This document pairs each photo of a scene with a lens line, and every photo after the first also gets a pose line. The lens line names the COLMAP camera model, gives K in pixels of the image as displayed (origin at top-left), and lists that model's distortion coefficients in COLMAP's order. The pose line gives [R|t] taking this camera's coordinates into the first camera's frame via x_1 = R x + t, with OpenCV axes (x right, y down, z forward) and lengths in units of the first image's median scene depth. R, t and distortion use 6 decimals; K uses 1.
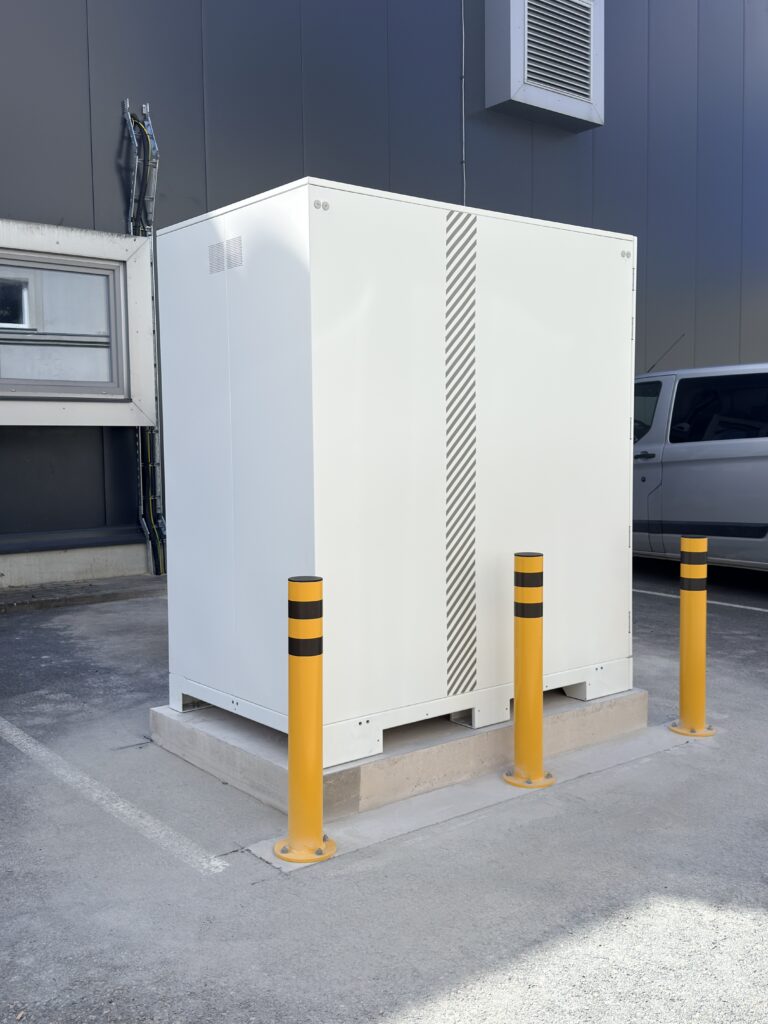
lens RADIAL K [[1022.7, 0, 385.2], [0, 1022.7, 510.2], [0, 0, 1]] dist [0.028885, 0.000000]
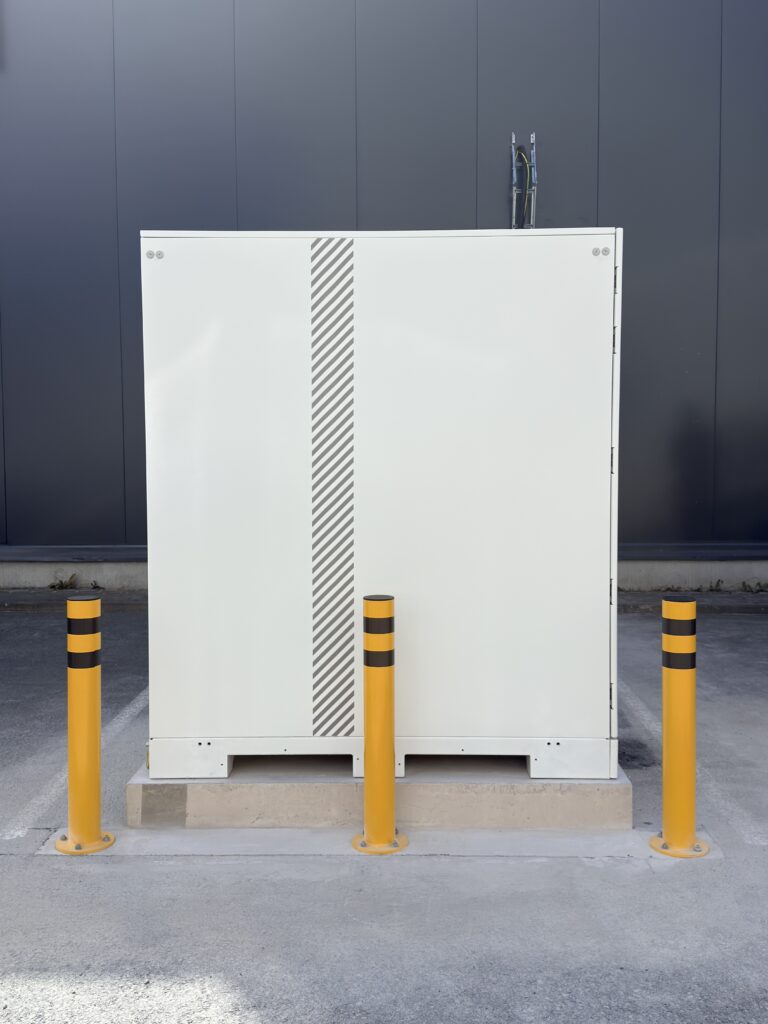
lens RADIAL K [[1022.7, 0, 382.5], [0, 1022.7, 511.7], [0, 0, 1]] dist [0.028885, 0.000000]
pose [[0.769405, 0.042712, -0.637332, 0.735505], [-0.049989, 0.998728, 0.006583, -0.041673], [0.636803, 0.026795, 0.770561, 0.292751]]
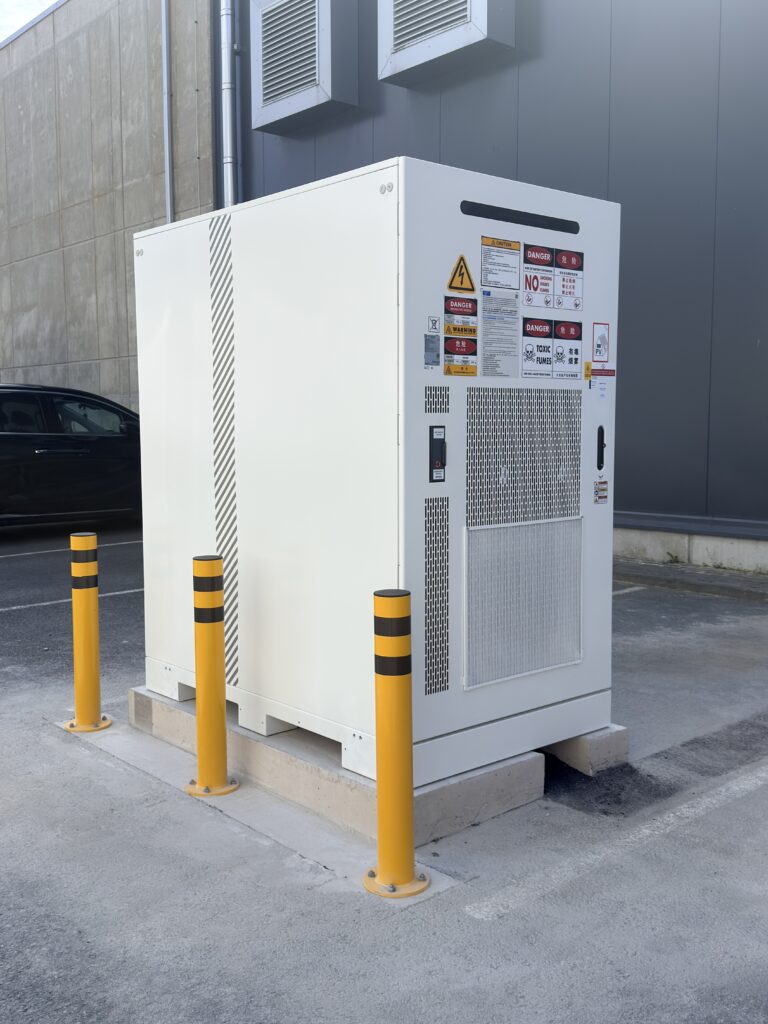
lens RADIAL K [[1022.7, 0, 378.3], [0, 1022.7, 511.6], [0, 0, 1]] dist [0.028885, 0.000000]
pose [[0.037603, 0.099123, -0.994364, 1.125345], [-0.067860, 0.993024, 0.096423, -0.107167], [0.996986, 0.063852, 0.044067, 1.128768]]
